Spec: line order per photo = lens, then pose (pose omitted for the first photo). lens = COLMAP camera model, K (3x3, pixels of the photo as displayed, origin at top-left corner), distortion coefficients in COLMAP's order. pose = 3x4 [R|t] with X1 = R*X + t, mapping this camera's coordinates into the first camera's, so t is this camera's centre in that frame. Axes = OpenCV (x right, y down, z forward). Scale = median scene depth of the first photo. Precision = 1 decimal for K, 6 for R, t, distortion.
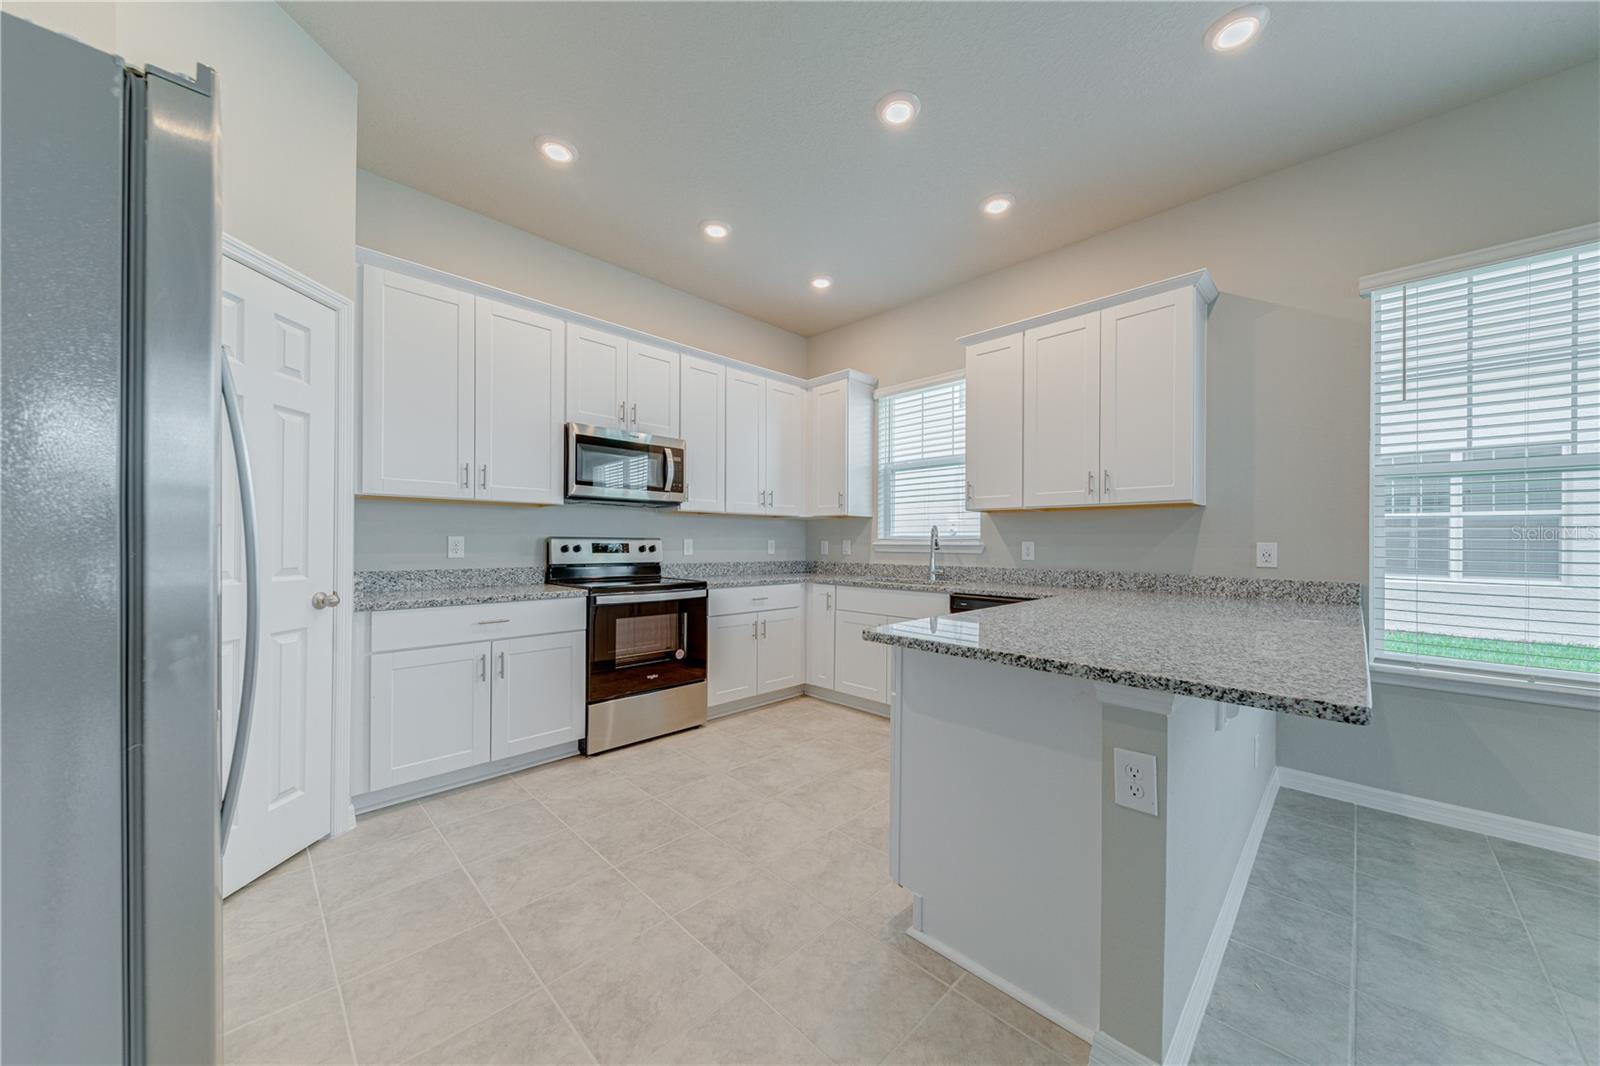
lens RADIAL K [[549.7, 0, 814.9], [0, 549.7, 540.1], [0, 0, 1]] dist [0.000077, -0.000005]
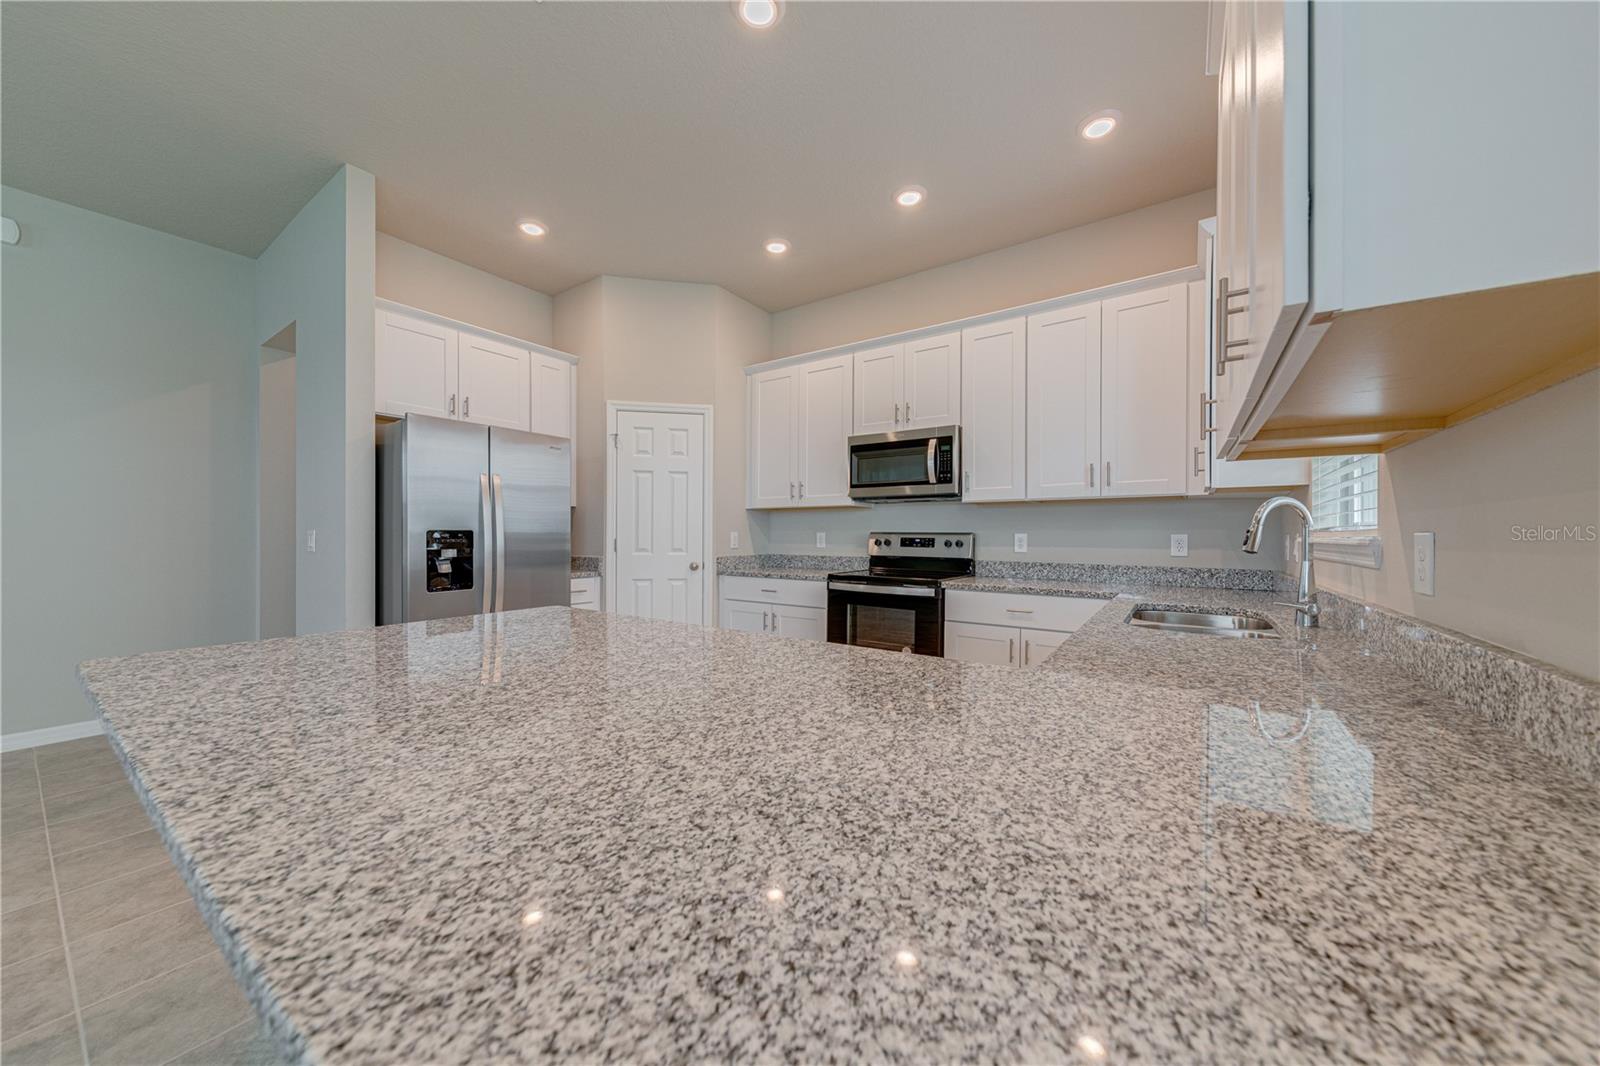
lens RADIAL K [[549.7, 0, 814.6], [0, 549.7, 534.5], [0, 0, 1]] dist [0.000077, -0.000005]
pose [[0.182516, -0.006816, -0.983179, 0.621437], [-0.000467, 0.999975, -0.007019, 0.006899], [0.983203, 0.001740, 0.182508, 0.608710]]
